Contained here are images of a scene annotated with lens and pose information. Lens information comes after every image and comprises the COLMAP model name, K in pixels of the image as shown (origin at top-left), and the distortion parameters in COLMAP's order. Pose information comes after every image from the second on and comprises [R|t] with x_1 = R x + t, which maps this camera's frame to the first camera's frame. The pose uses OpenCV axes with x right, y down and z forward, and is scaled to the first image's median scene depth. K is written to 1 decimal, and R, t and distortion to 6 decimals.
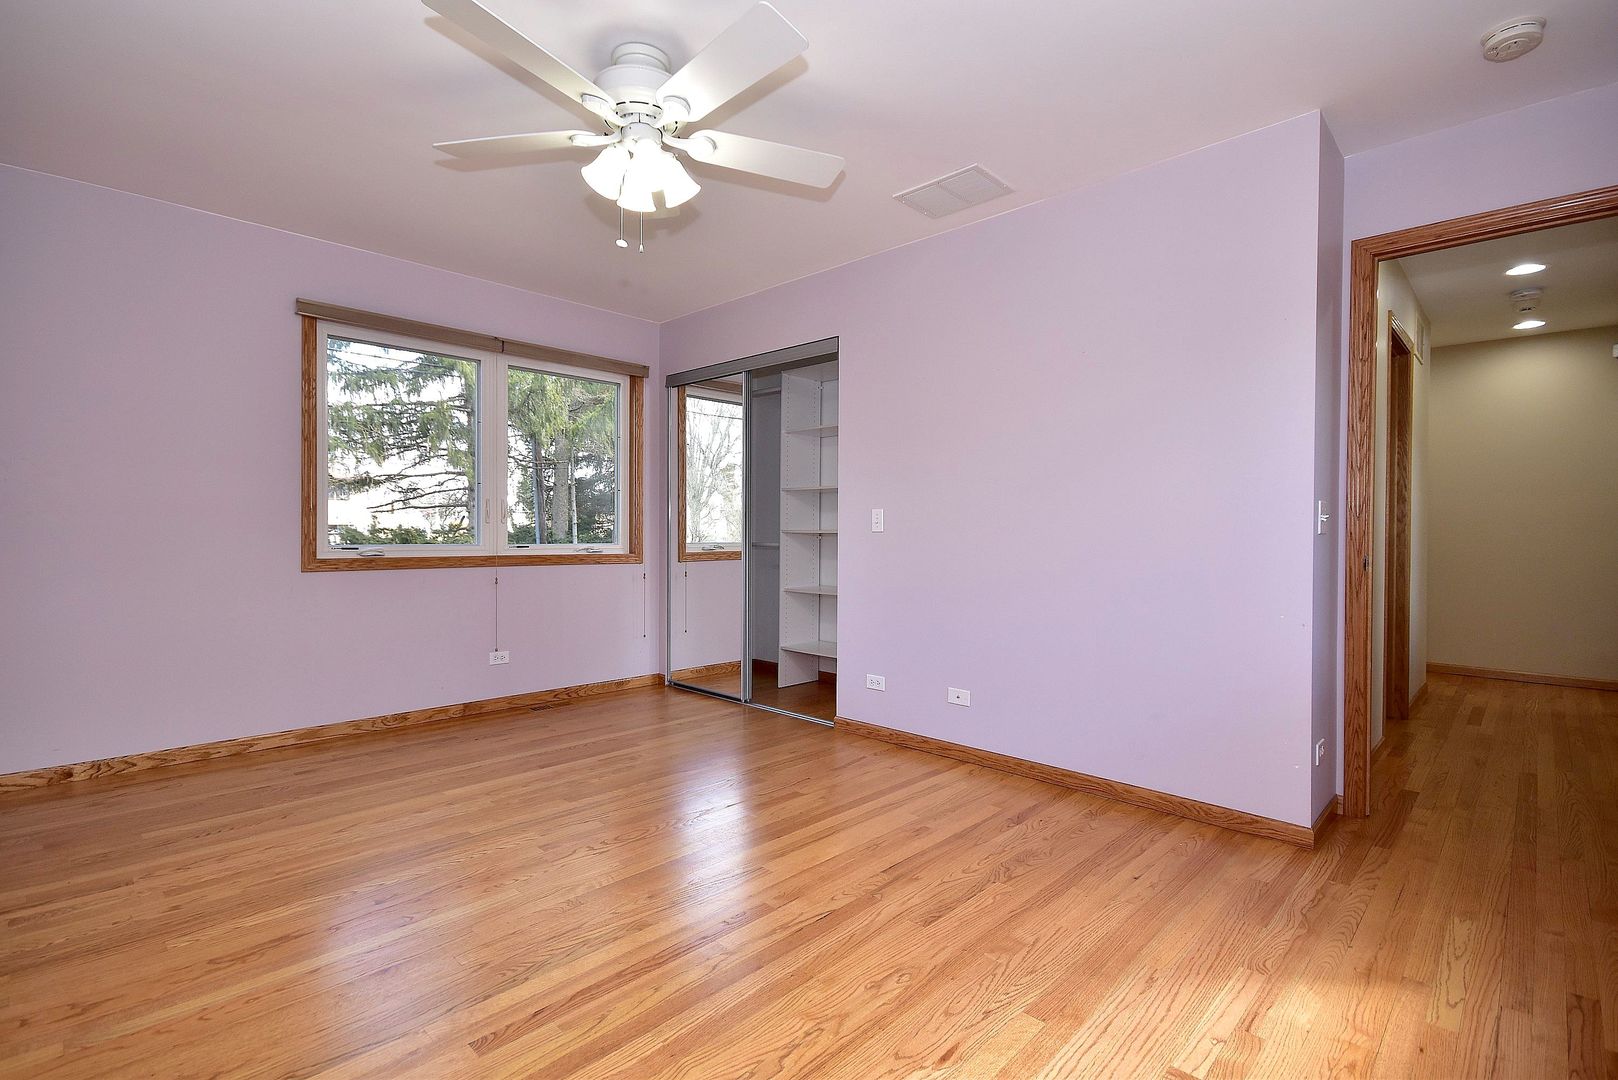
lens RADIAL K [[746.1, 0, 797.8], [0, 746.1, 537.6], [0, 0, 1]] dist [0.007976, -0.002131]
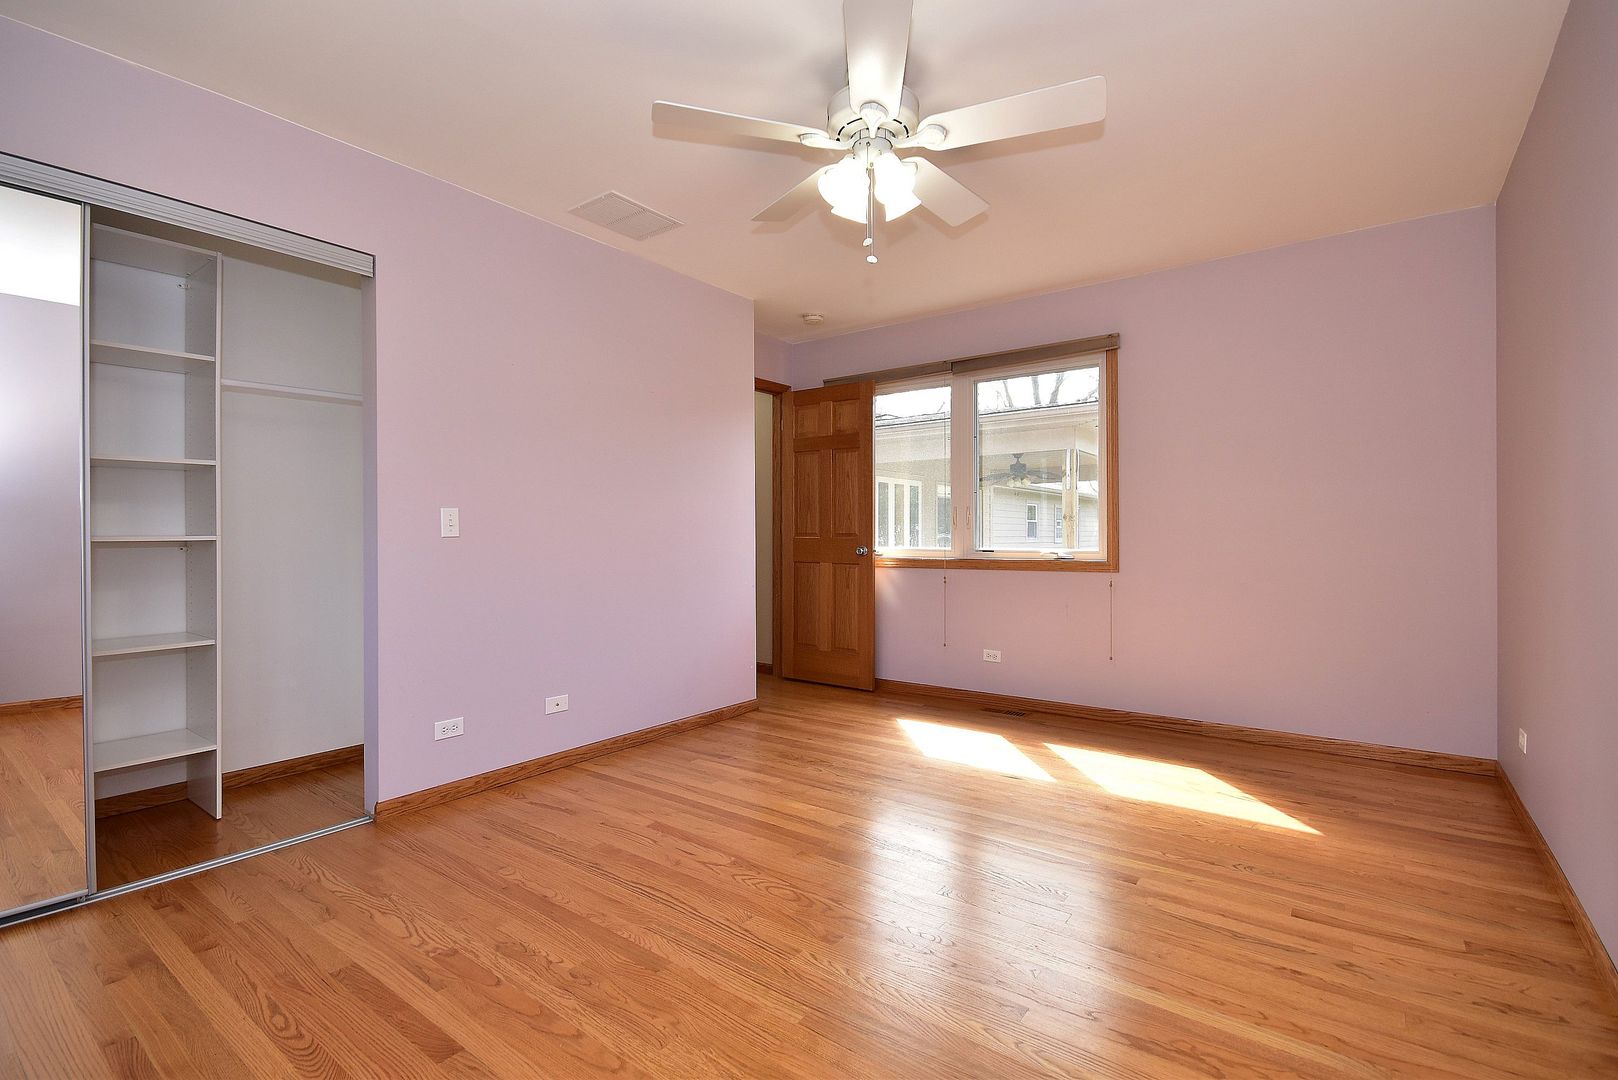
lens RADIAL K [[746.1, 0, 798.5], [0, 746.1, 533.9], [0, 0, 1]] dist [0.007976, -0.002131]
pose [[-0.123352, -0.004696, 0.992352, -0.908802], [0.014479, 0.999874, 0.006531, -0.013398], [-0.992257, 0.015174, -0.123269, 0.920395]]
